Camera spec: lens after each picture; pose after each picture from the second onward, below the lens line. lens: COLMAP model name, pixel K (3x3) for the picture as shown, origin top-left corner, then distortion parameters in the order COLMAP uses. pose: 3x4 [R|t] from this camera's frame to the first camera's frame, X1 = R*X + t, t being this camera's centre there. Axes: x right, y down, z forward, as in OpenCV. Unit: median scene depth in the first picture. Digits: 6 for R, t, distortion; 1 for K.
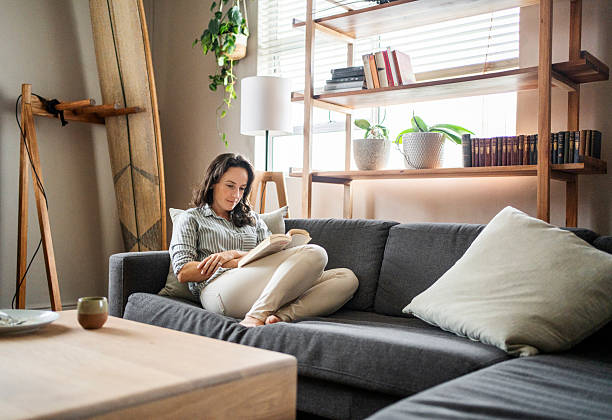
lens RADIAL K [[641.1, 0, 306.0], [0, 641.1, 210.0], [0, 0, 1]] dist [0.000625, -0.001624]
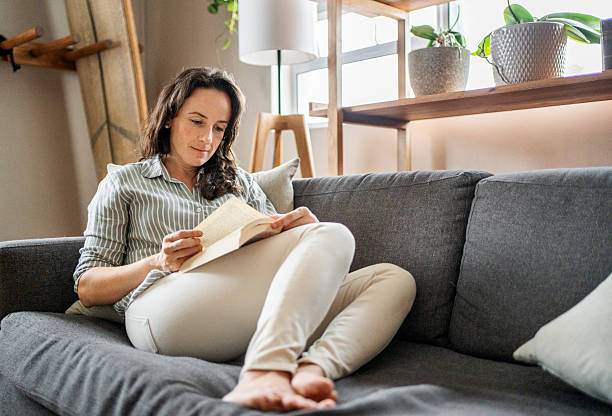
lens RADIAL K [[627.7, 0, 306.0], [0, 627.7, 208.0], [0, 0, 1]] dist [-0.005494, -0.002373]
pose [[0.993382, -0.023602, -0.112406, 0.040110], [0.025170, 0.999604, 0.012555, 0.031239], [0.112065, -0.015301, 0.993583, 0.384040]]
